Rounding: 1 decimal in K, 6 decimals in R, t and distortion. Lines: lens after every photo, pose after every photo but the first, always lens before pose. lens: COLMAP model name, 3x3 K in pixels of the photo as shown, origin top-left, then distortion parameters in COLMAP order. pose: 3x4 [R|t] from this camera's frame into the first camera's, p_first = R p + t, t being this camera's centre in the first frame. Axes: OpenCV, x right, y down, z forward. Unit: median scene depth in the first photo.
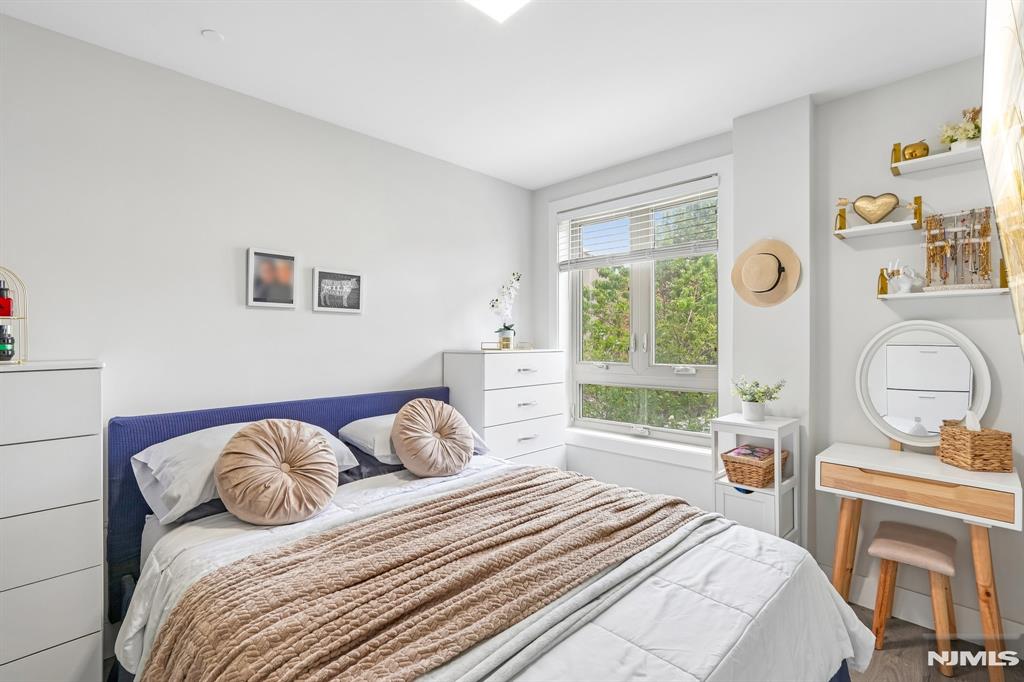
lens RADIAL K [[470.5, 0, 511.3], [0, 470.5, 325.4], [0, 0, 1]] dist [0.001260, 0.000211]
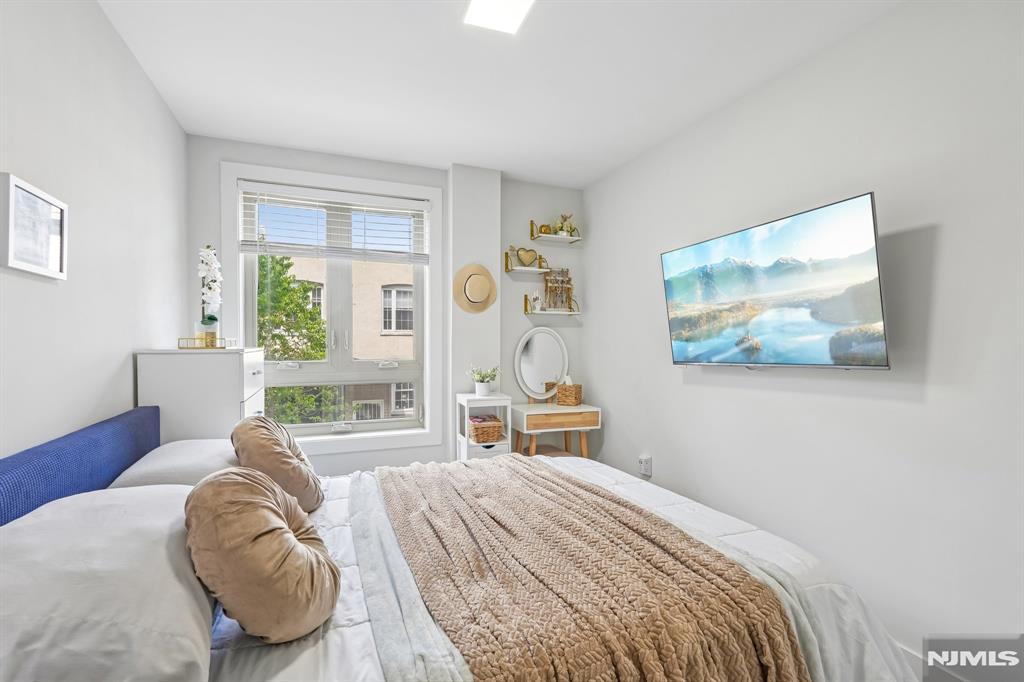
lens RADIAL K [[457.9, 0, 511.2], [0, 457.9, 351.4], [0, 0, 1]] dist [-0.003699, -0.000206]
pose [[0.407816, -0.015167, 0.912938, -0.682821], [-0.029756, 0.999110, 0.029891, 0.029303], [-0.912579, -0.039355, 0.407002, 0.388557]]
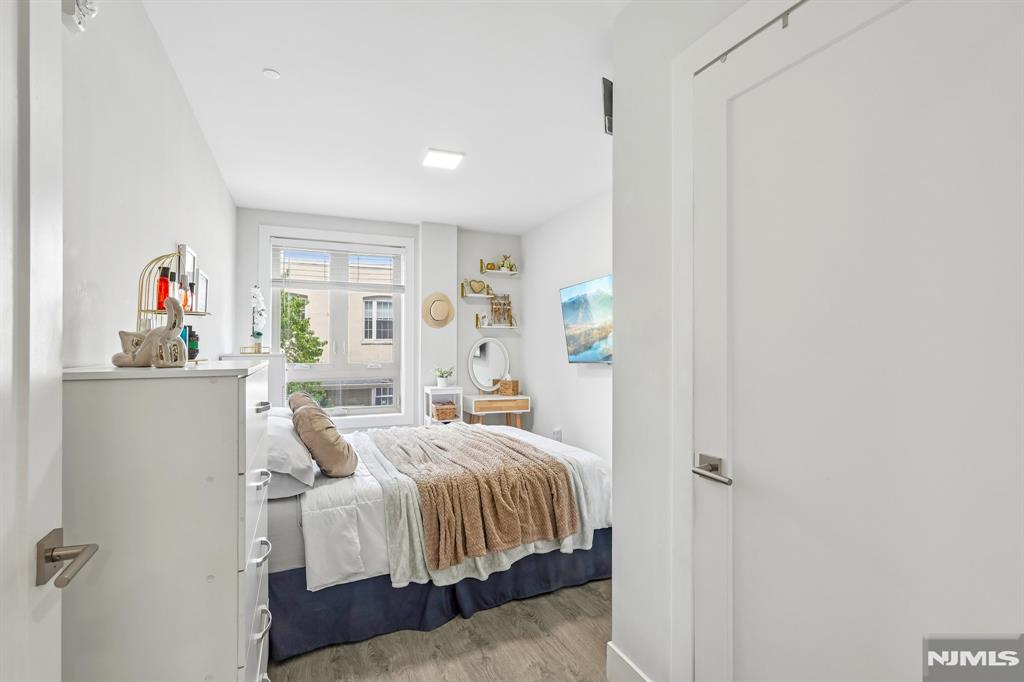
lens RADIAL K [[469.6, 0, 512.0], [0, 469.6, 341.0], [0, 0, 1]] dist [0.002154, 0.000068]
pose [[0.373316, 0.019863, 0.927492, -1.186508], [-0.025584, 0.999611, -0.011110, 0.025787], [-0.927352, -0.019582, 0.373678, 0.019914]]
